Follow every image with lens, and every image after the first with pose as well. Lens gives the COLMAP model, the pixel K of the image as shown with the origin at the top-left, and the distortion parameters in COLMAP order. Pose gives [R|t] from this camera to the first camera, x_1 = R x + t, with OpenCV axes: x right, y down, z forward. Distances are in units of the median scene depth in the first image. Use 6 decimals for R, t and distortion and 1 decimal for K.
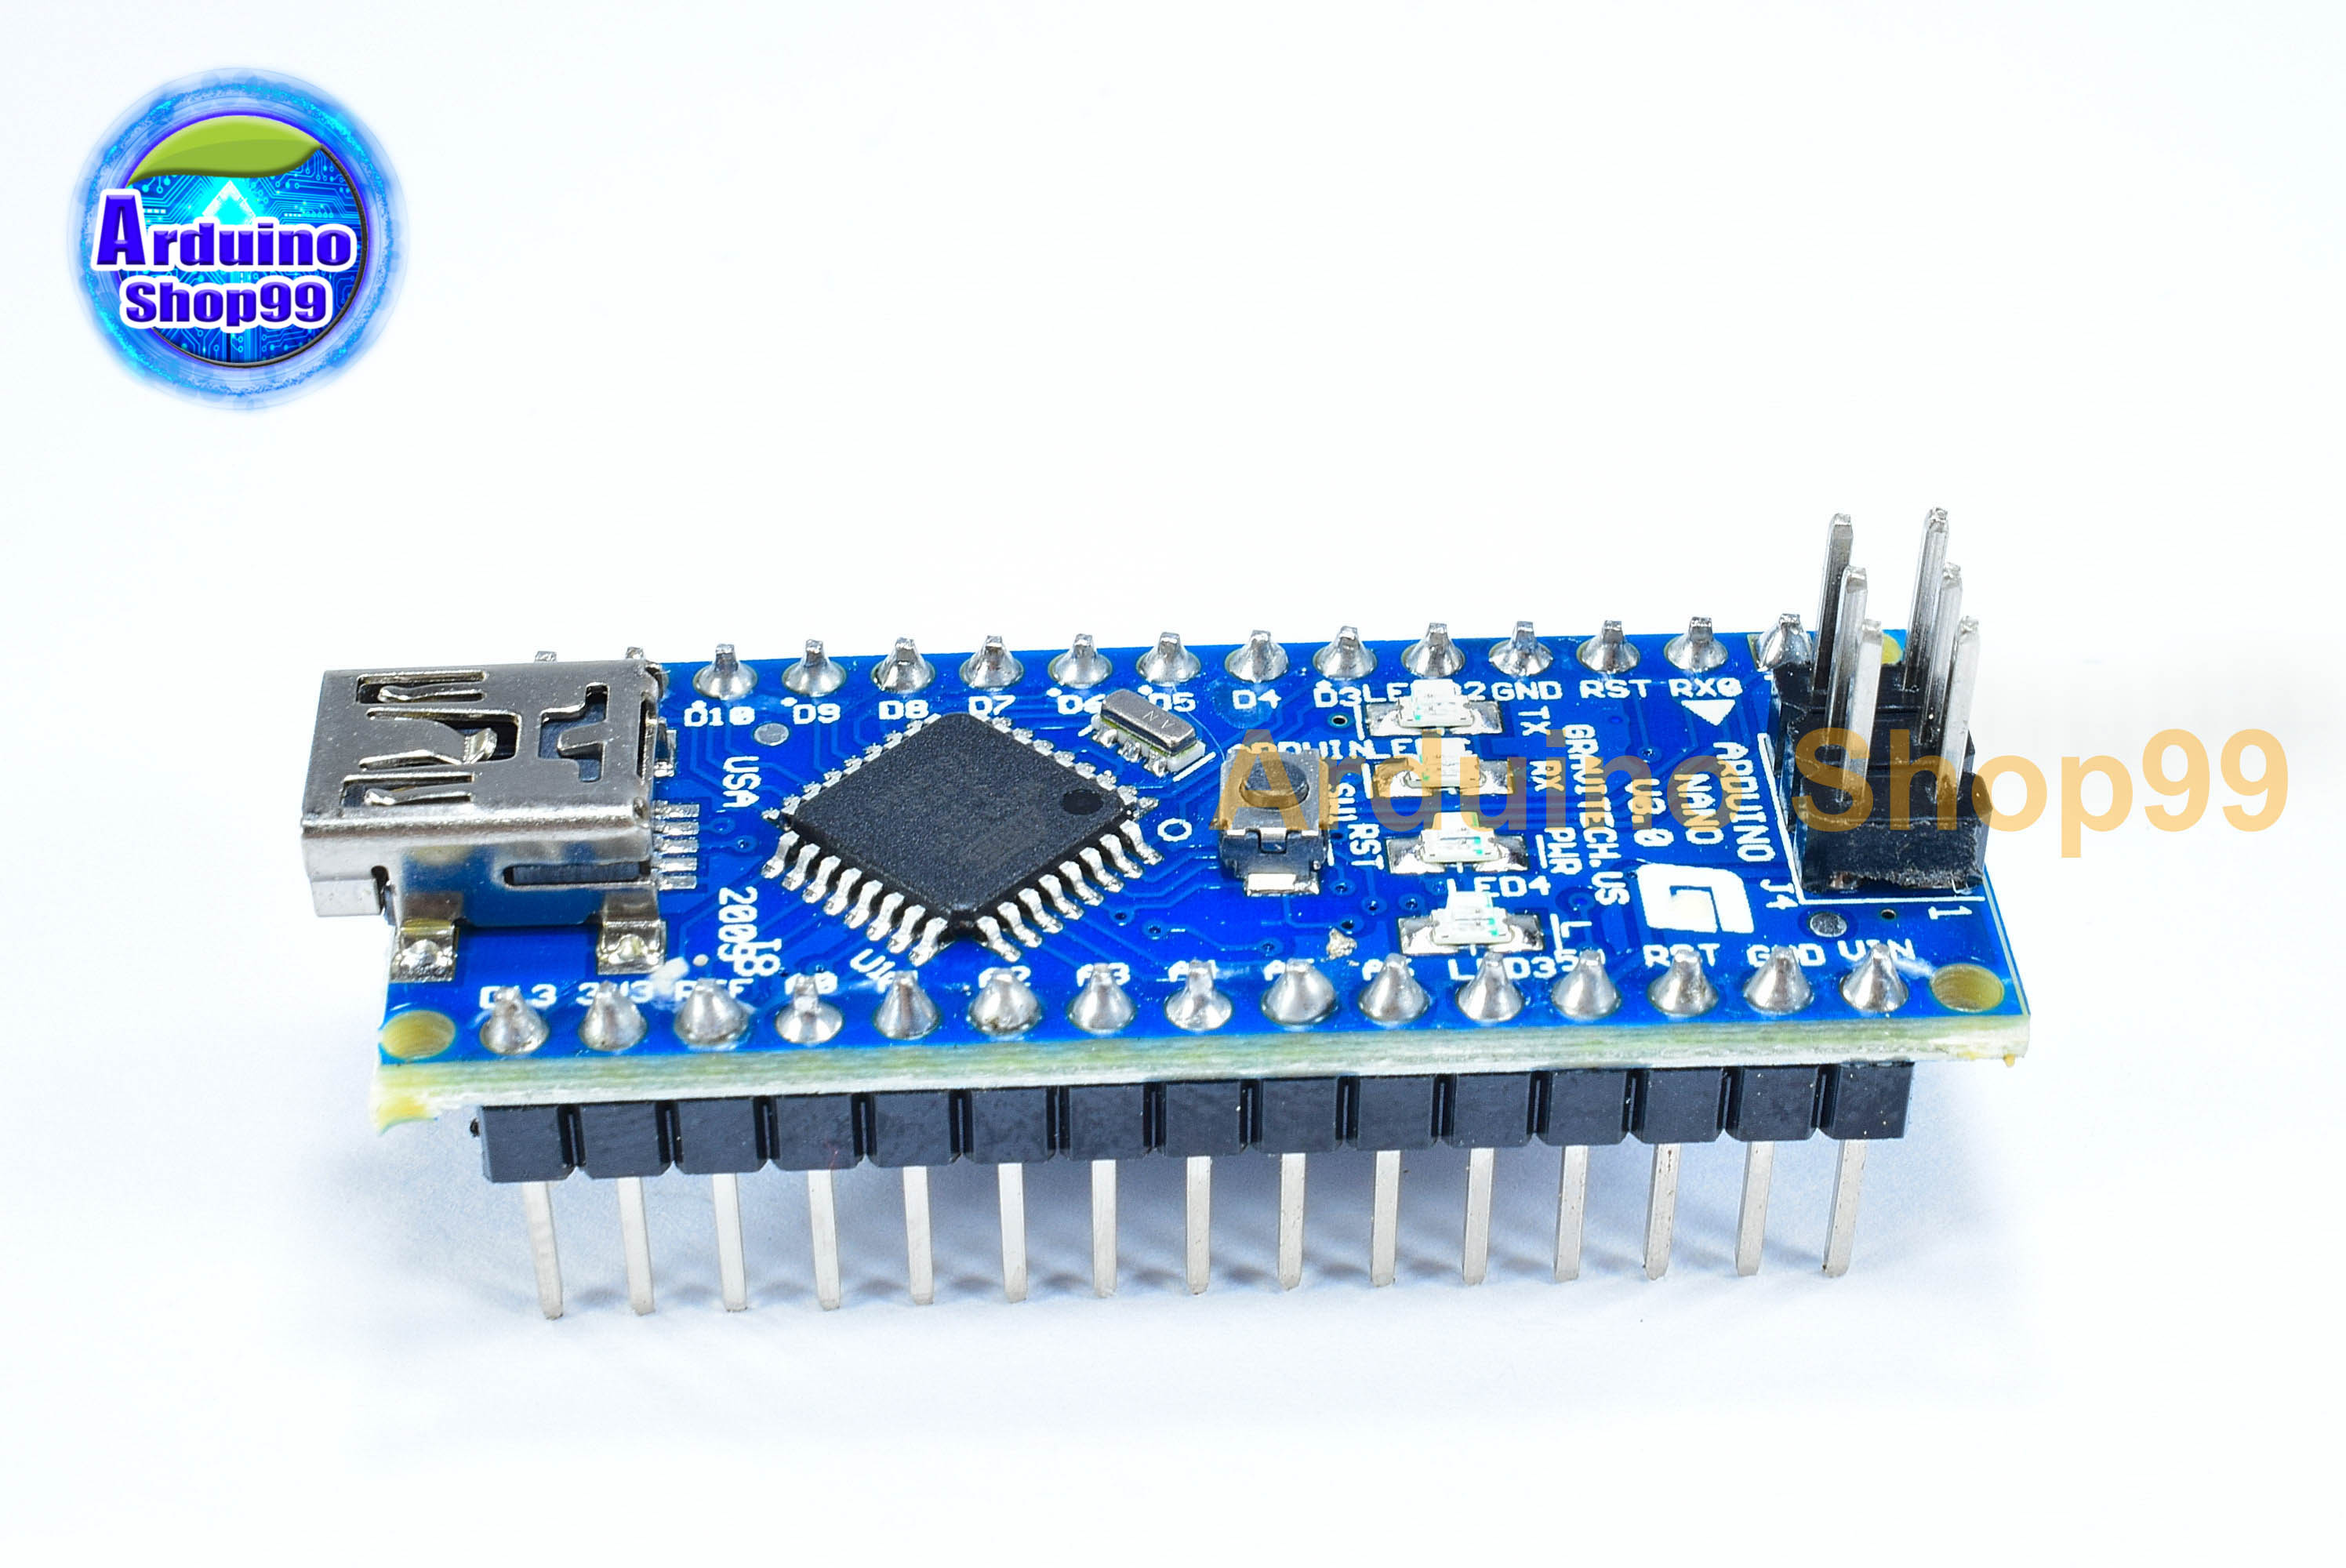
lens RADIAL K [[4696.8, 0, 1170.4], [0, 4696.8, 786.0], [0, 0, 1]] dist [0.023569, 0.000000]
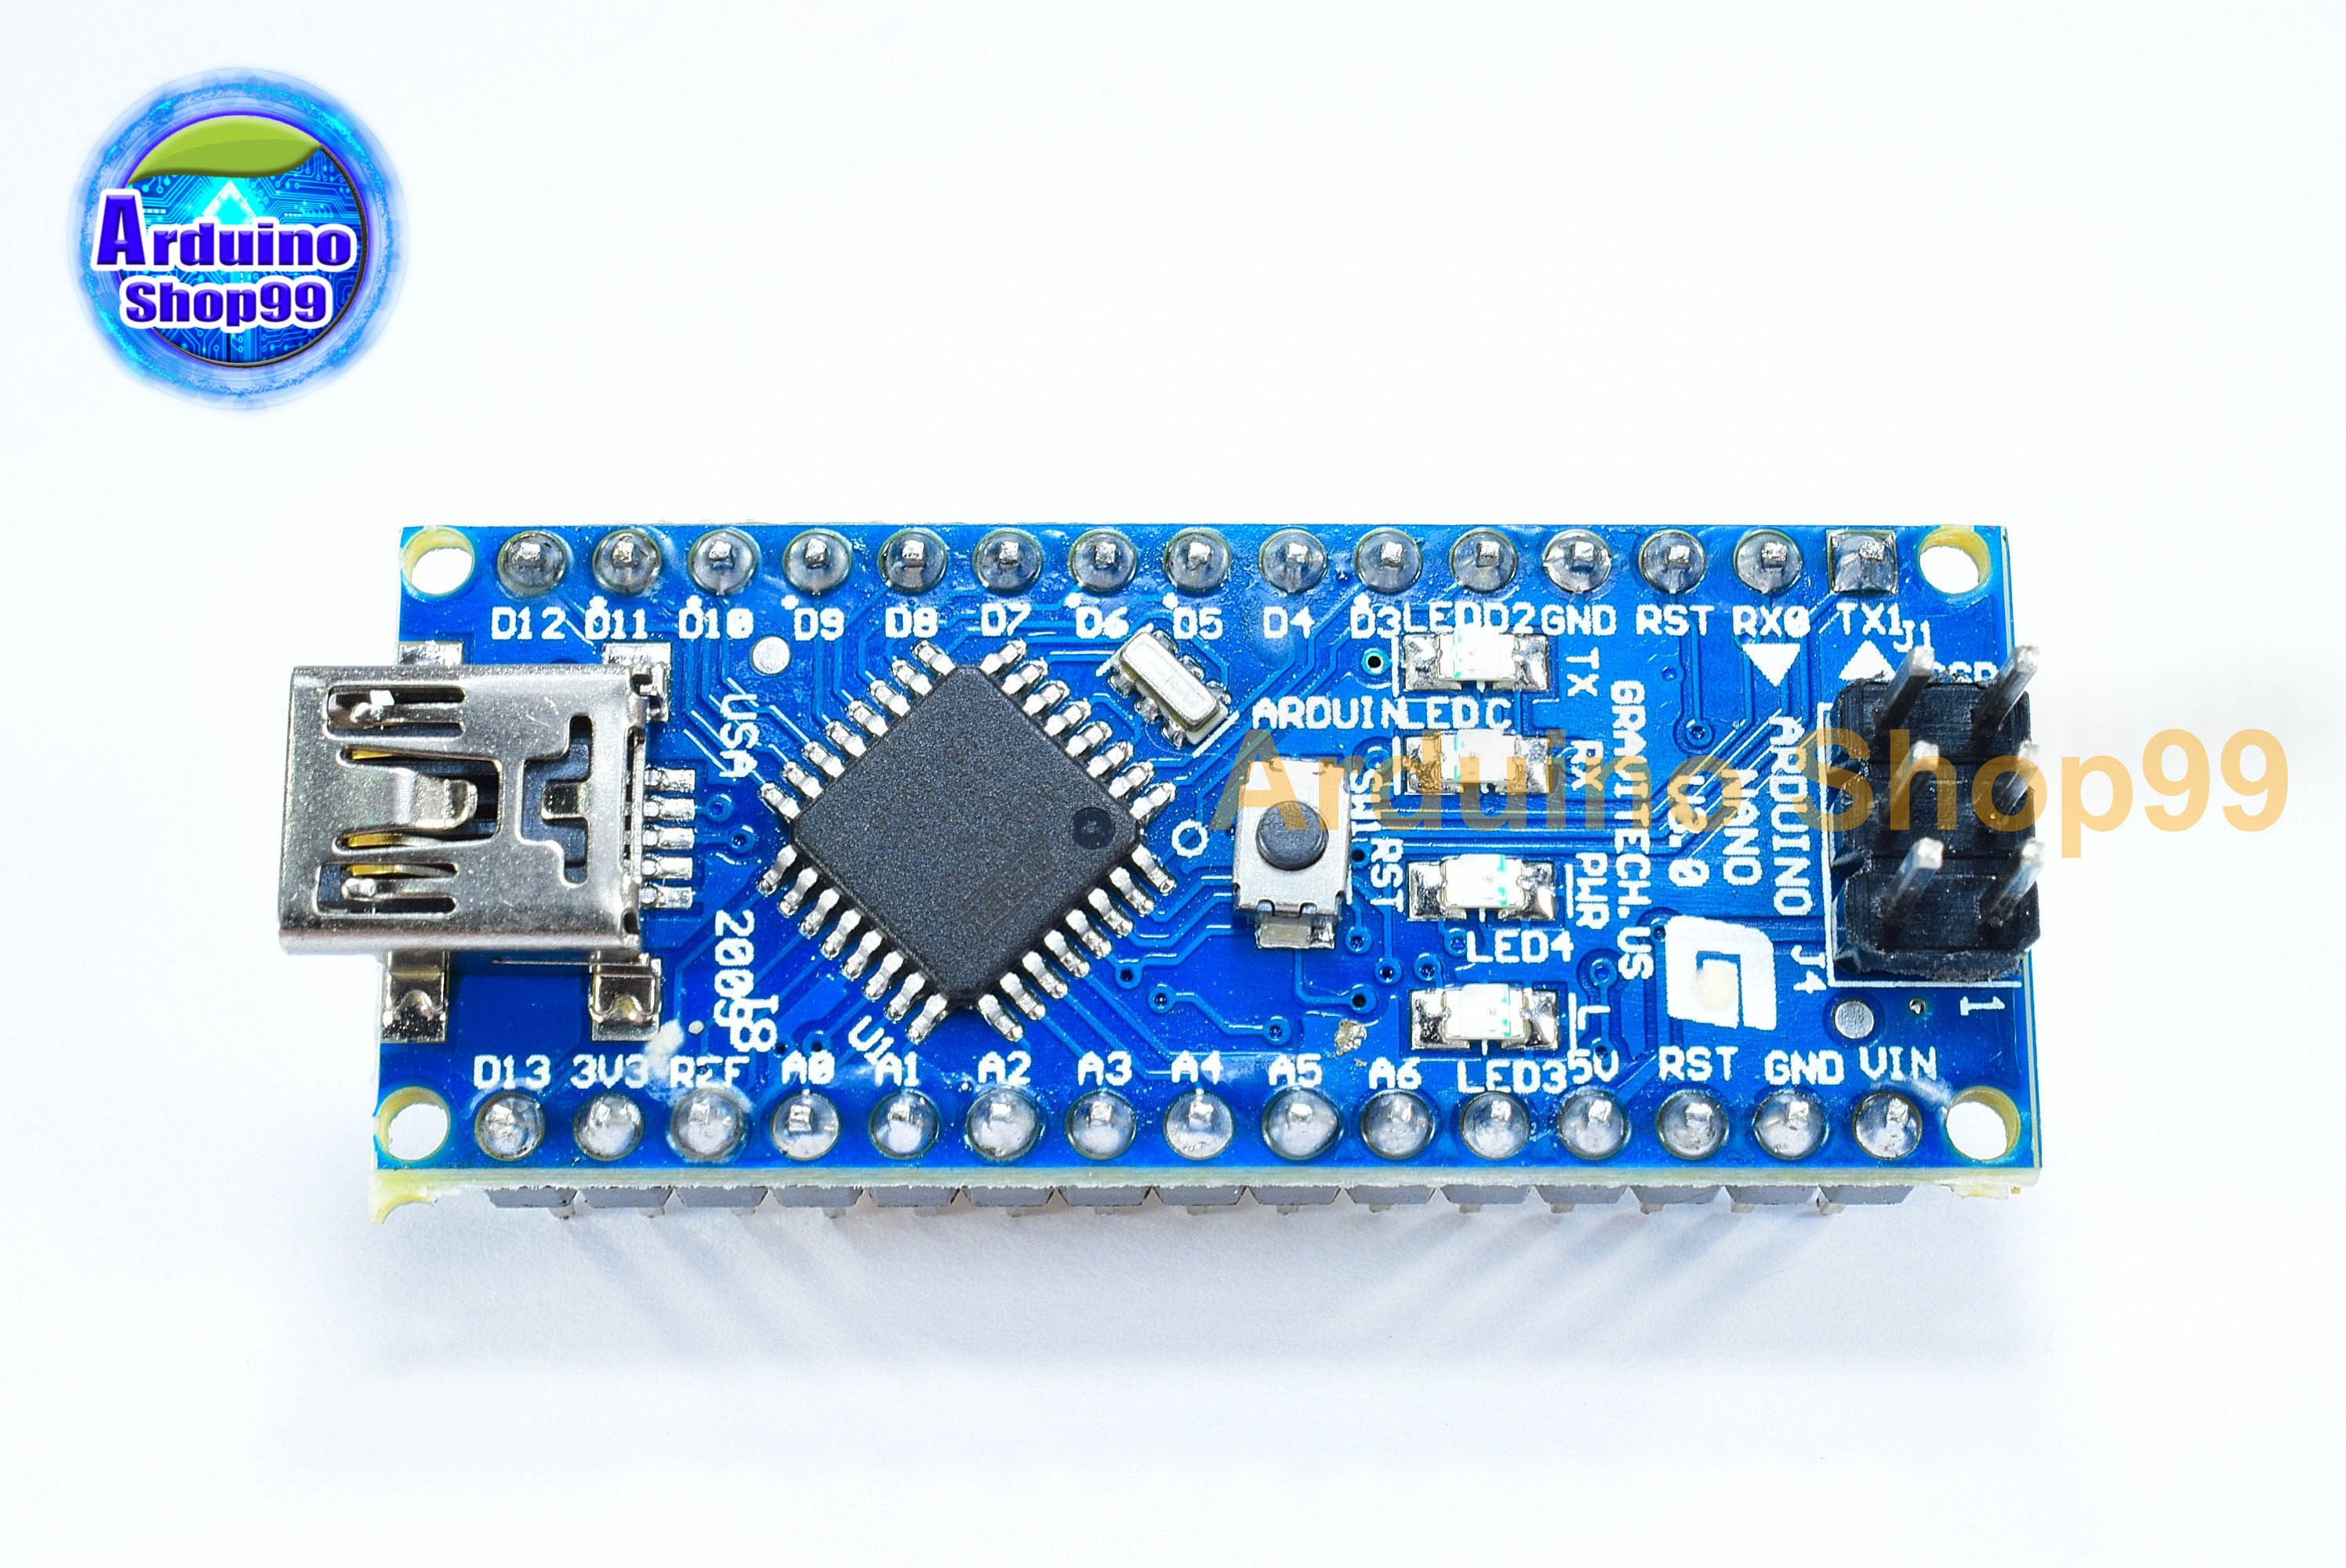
lens RADIAL K [[4696.8, 0, 1178.1], [0, 4696.8, 782.6], [0, 0, 1]] dist [0.023569, 0.000000]
pose [[0.998762, 0.048225, -0.012203, 0.009721], [-0.031456, 0.802306, 0.596084, -0.574574], [0.038536, -0.594962, 0.802830, 0.239106]]
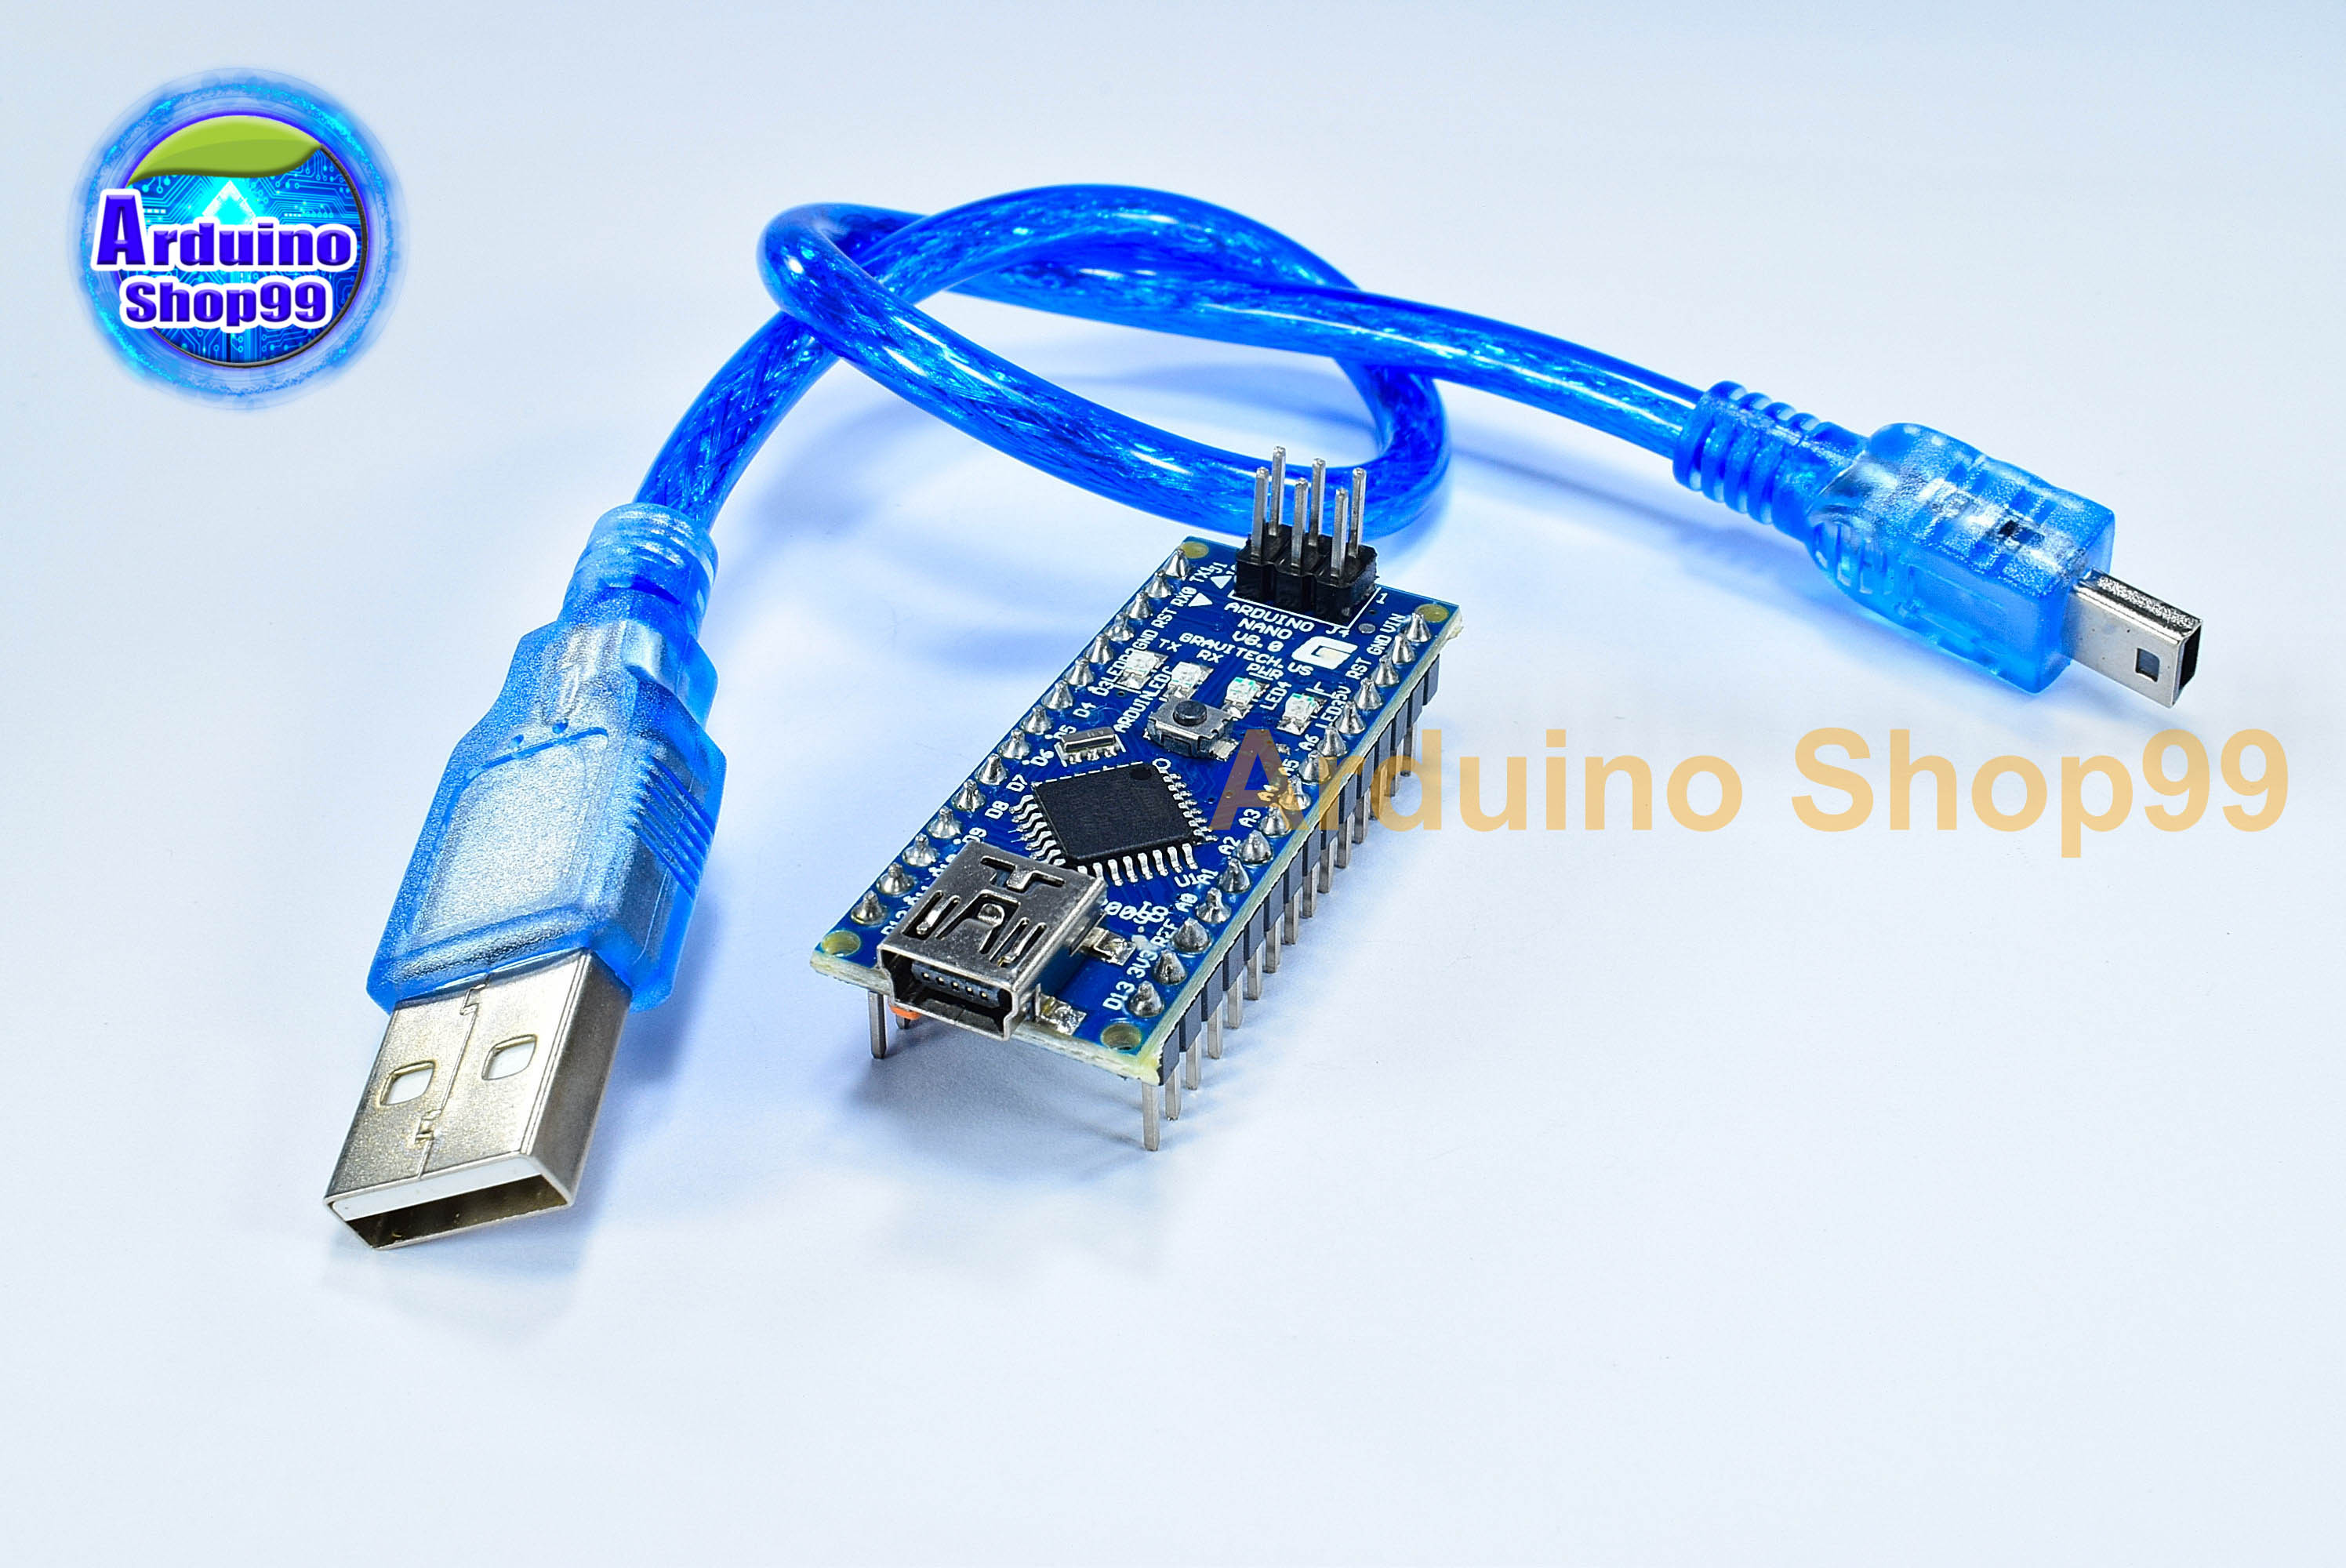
lens RADIAL K [[2588.0, 0, 1175.1], [0, 2588.0, 783.1], [0, 0, 1]] dist [0.005964, 0.000000]
pose [[0.477345, -0.528963, 0.701669, -0.763325], [0.521136, 0.813346, 0.258623, -0.262190], [-0.707502, 0.242213, 0.663908, 0.282922]]
